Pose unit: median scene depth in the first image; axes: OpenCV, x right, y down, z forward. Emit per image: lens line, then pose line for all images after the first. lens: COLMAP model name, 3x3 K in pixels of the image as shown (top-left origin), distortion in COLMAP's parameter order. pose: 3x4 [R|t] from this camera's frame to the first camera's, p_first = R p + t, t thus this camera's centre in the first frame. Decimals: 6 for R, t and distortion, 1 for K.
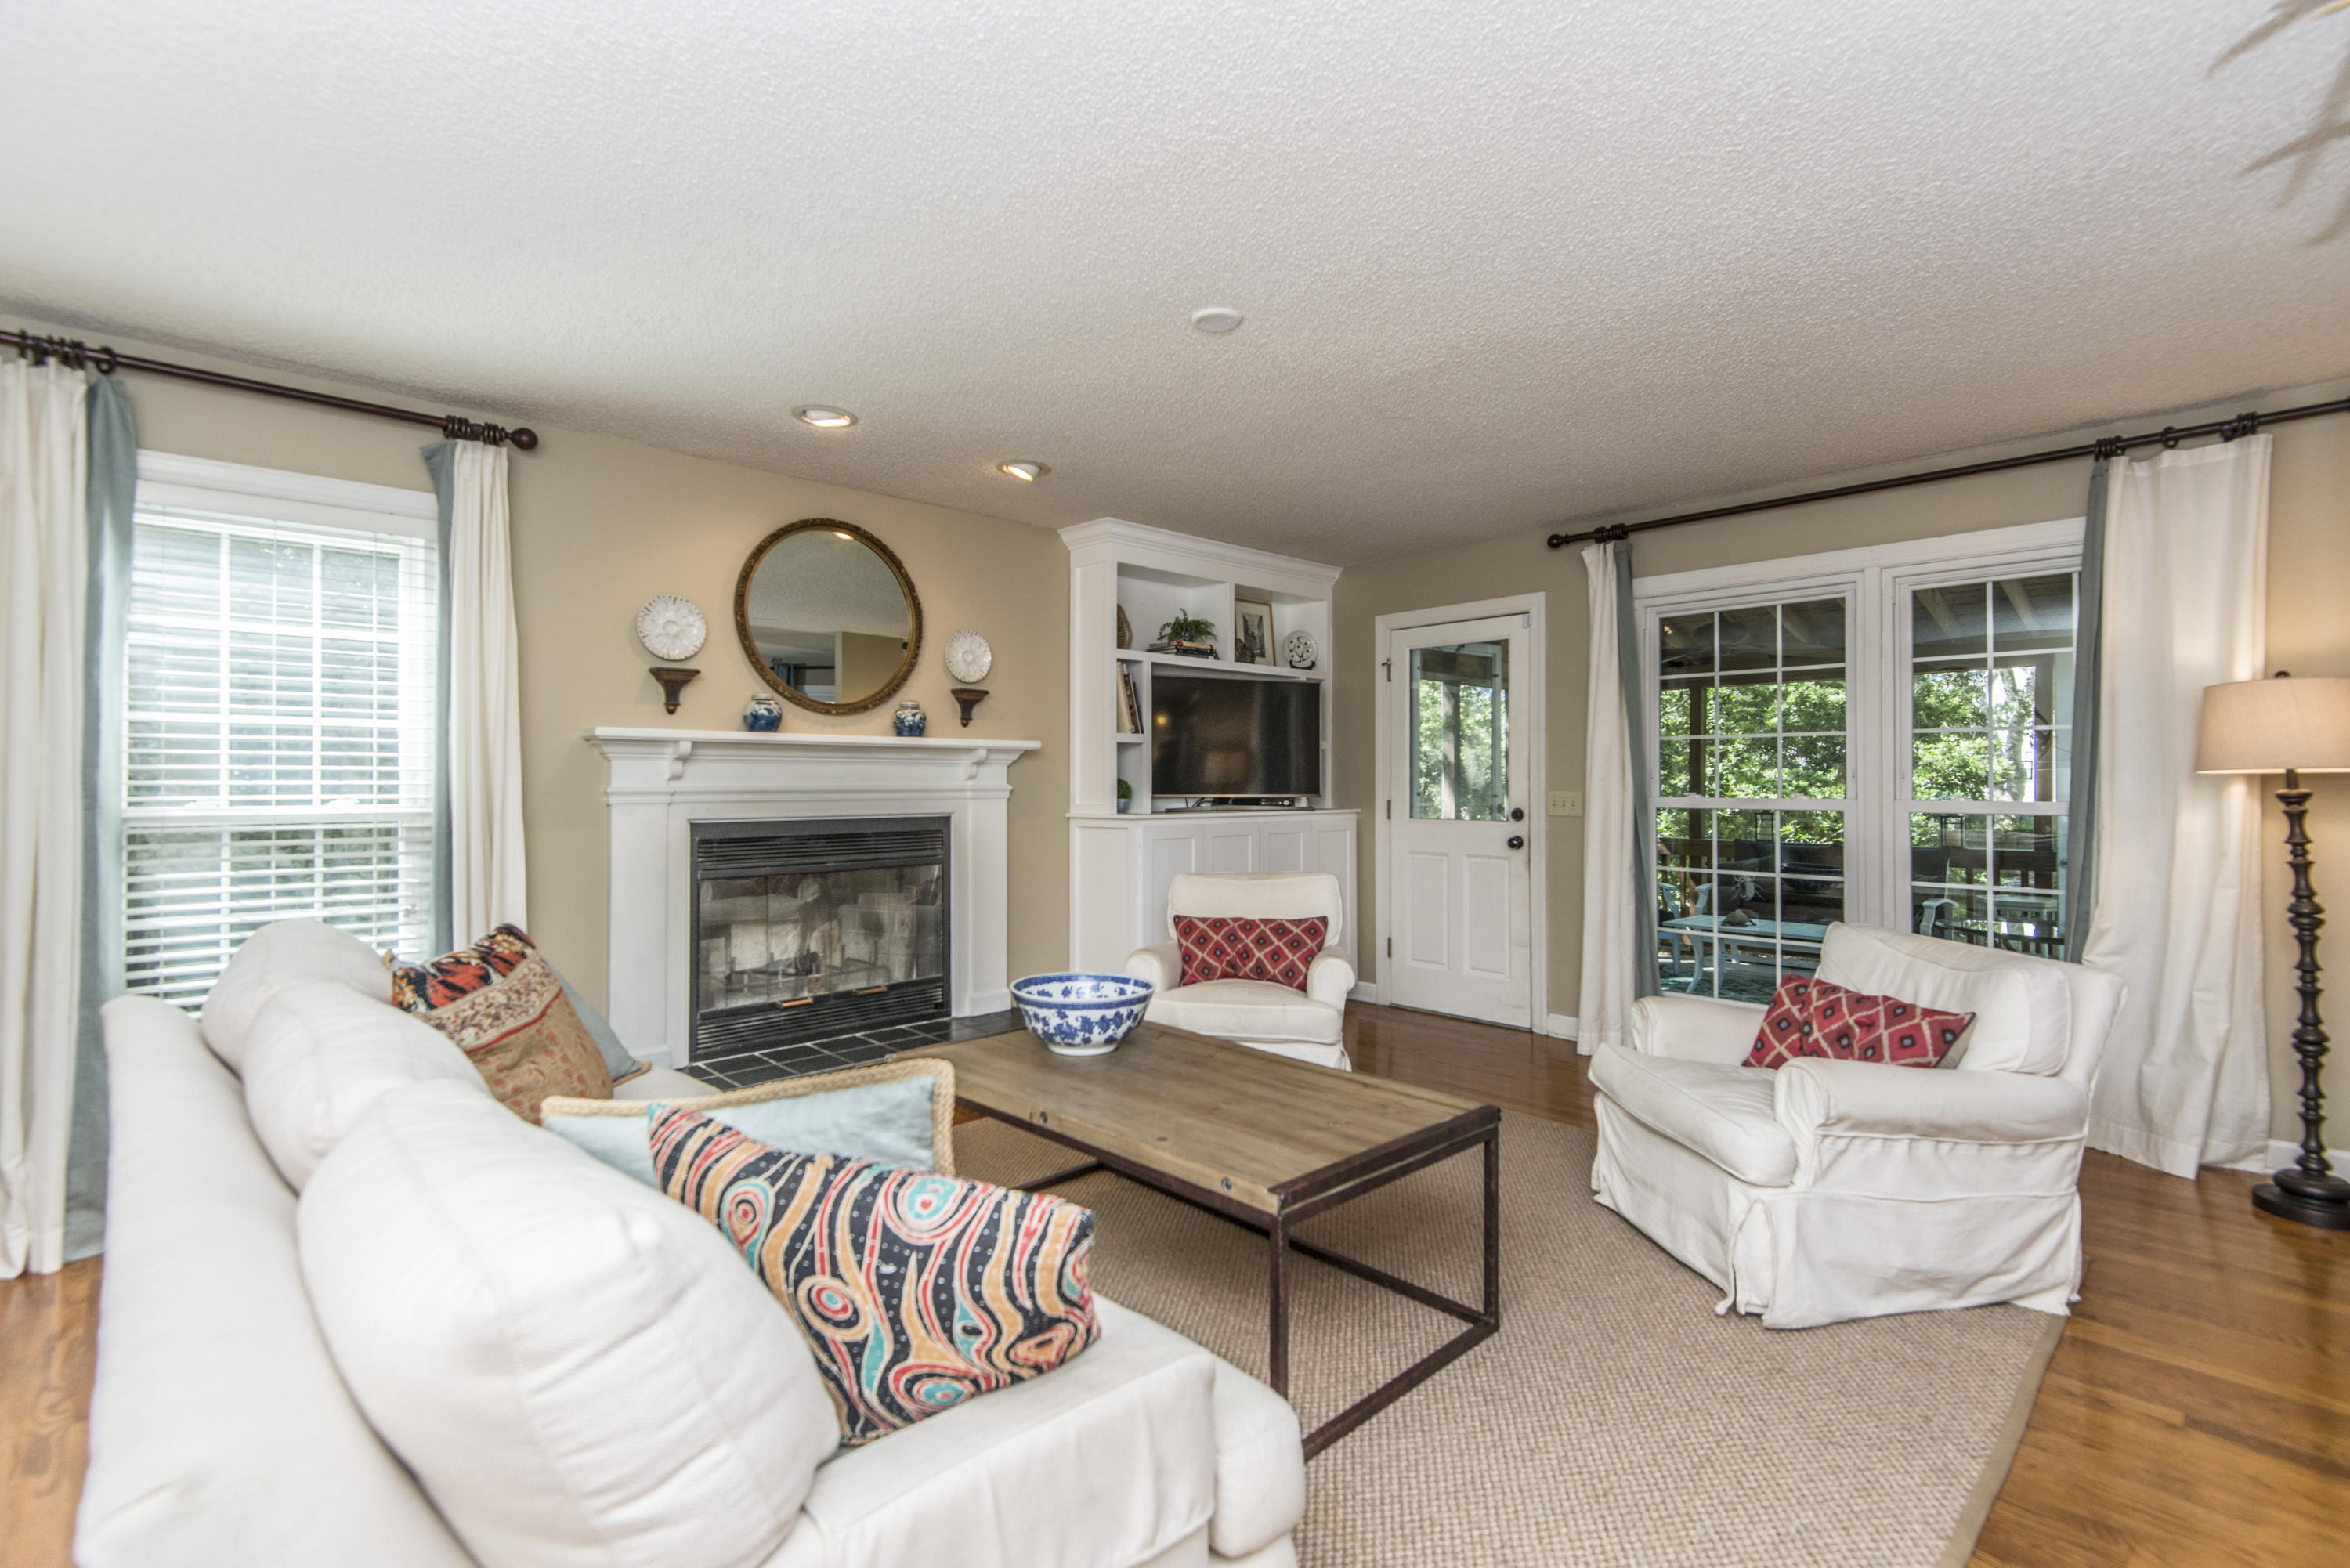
lens RADIAL K [[1064.2, 0, 1170.8], [0, 1064.2, 779.8], [0, 0, 1]] dist [0.021878, -0.010426]
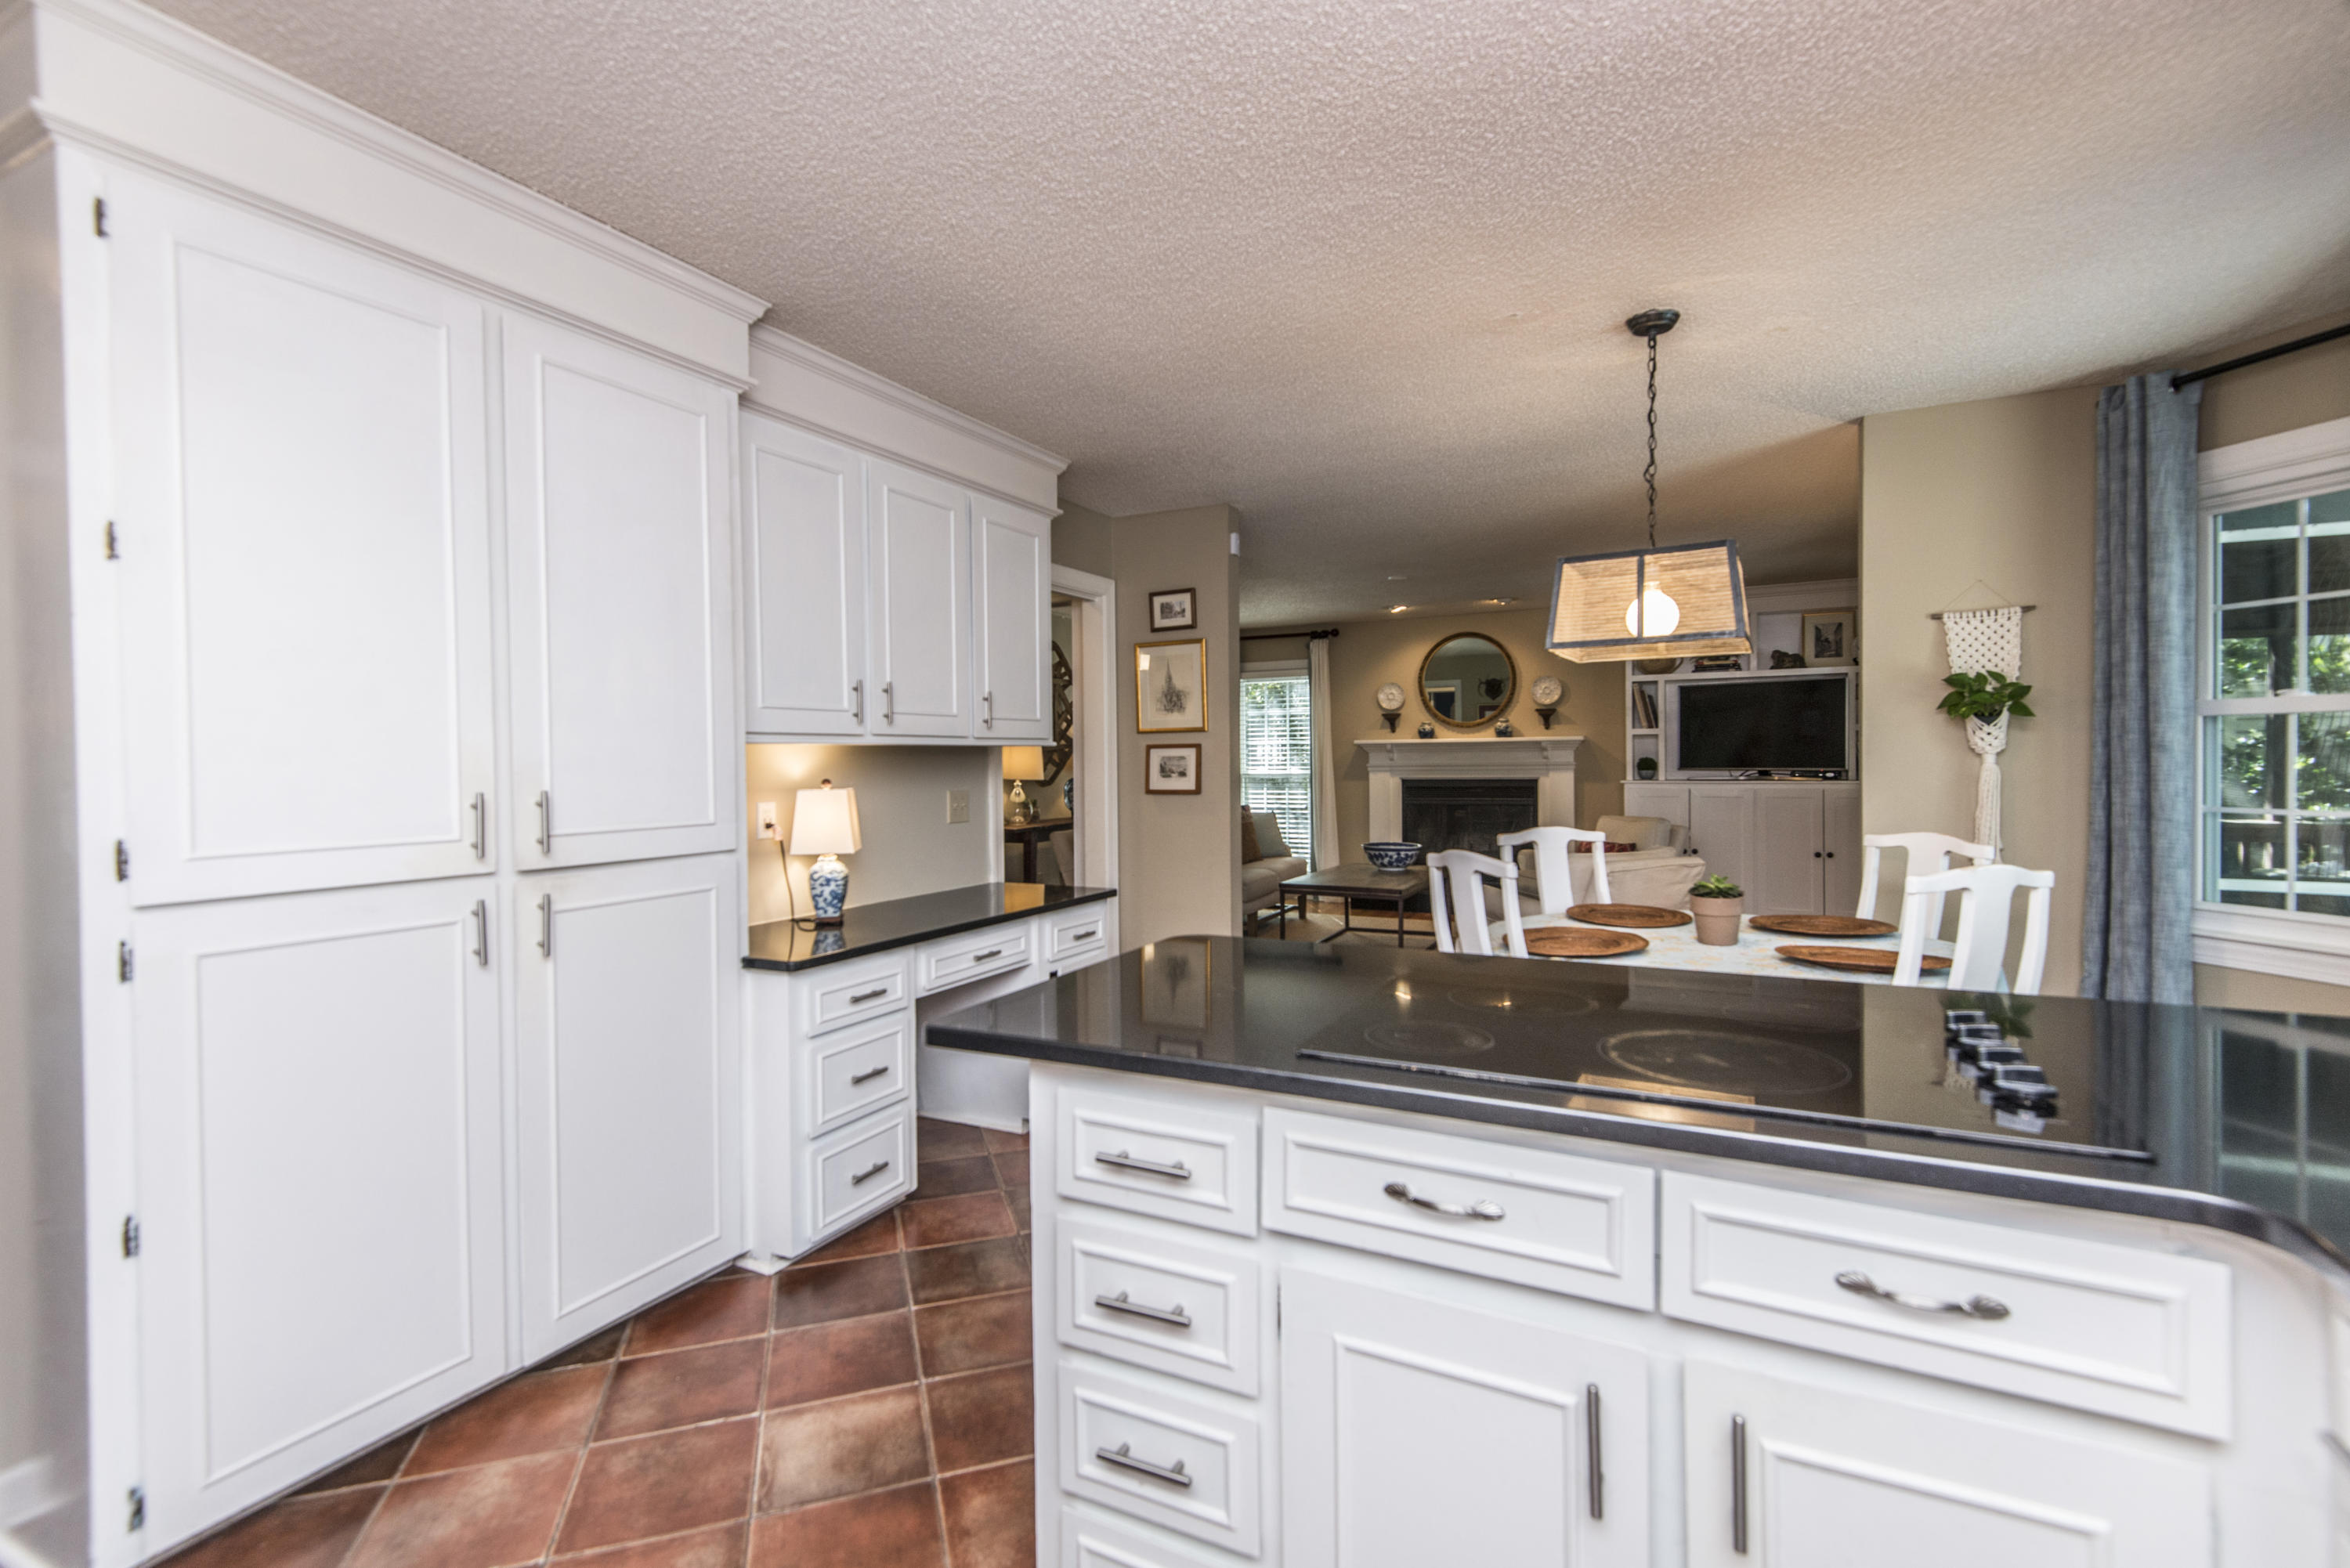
lens RADIAL K [[1064.2, 0, 1172.6], [0, 1064.2, 779.6], [0, 0, 1]] dist [0.021878, -0.010426]
pose [[0.341559, 0.014772, -0.939744, 1.479479], [0.012244, 0.999722, 0.020165, -0.010266], [0.939781, -0.018394, 0.341283, -0.238247]]
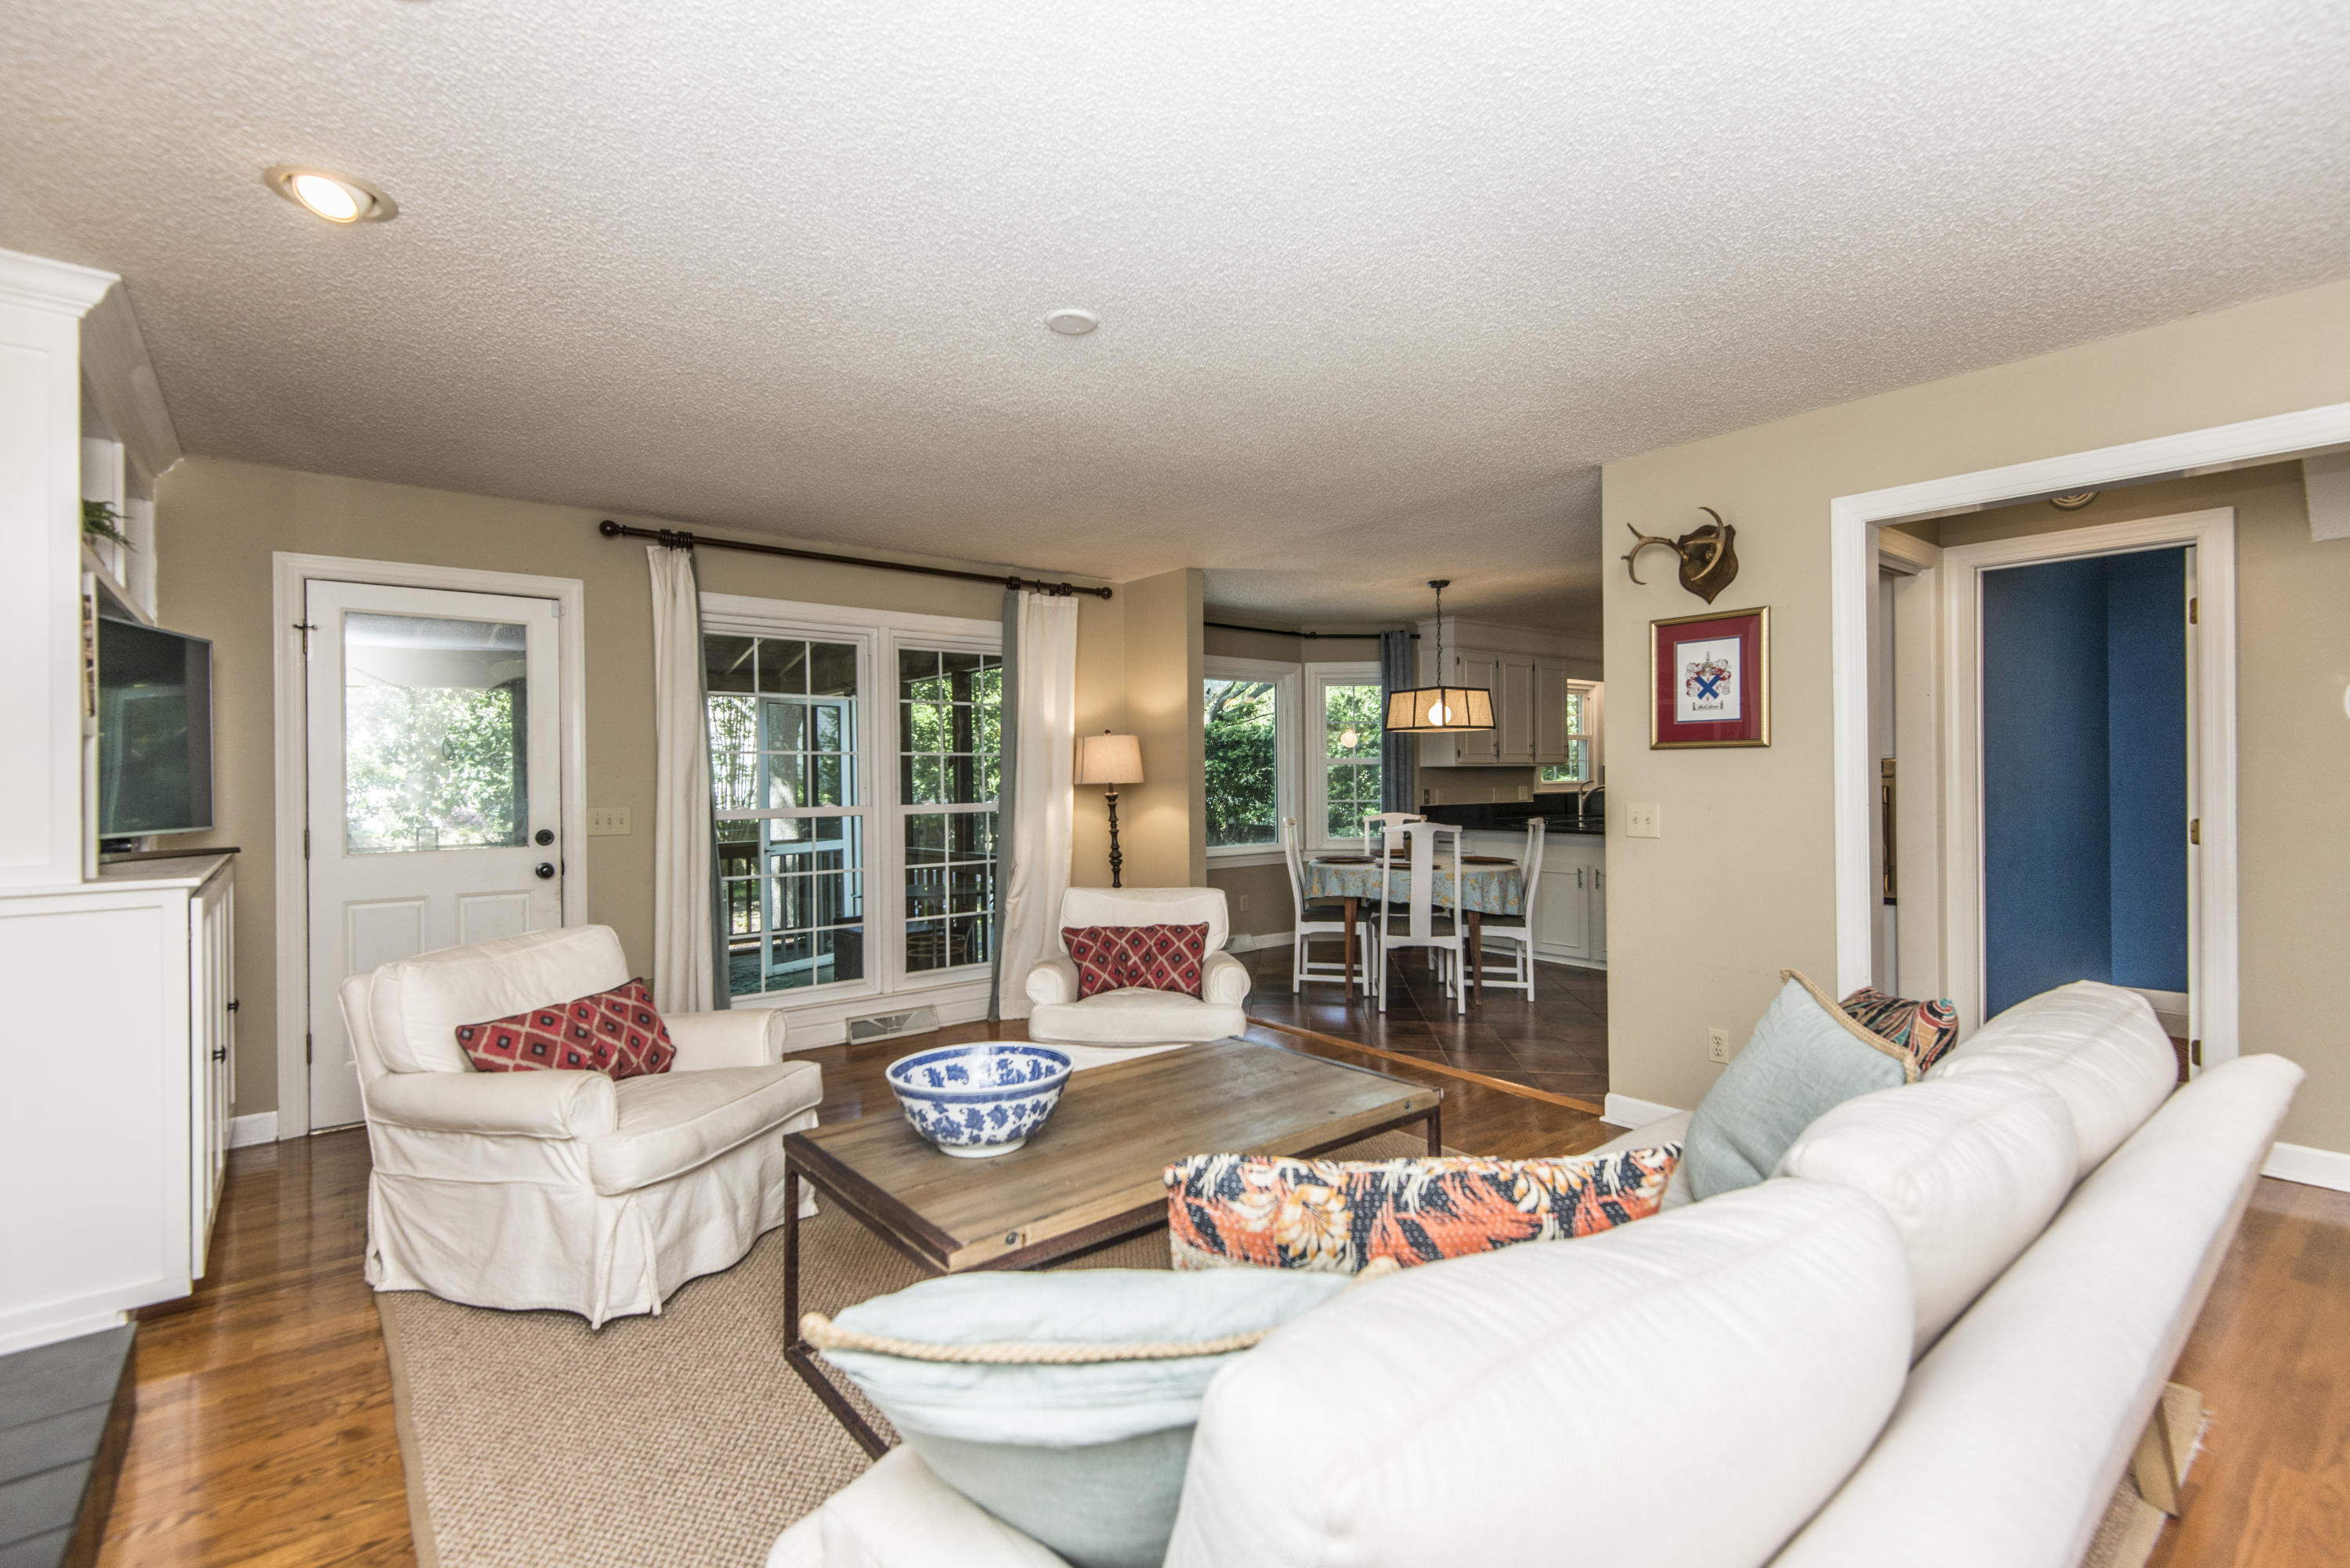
lens RADIAL K [[1064.2, 0, 1174.2], [0, 1064.2, 771.7], [0, 0, 1]] dist [0.021878, -0.010426]
pose [[0.066029, 0.004542, 0.997807, -0.614835], [0.009705, 0.999939, -0.005194, -0.012727], [-0.997771, 0.010026, 0.065981, 0.574783]]
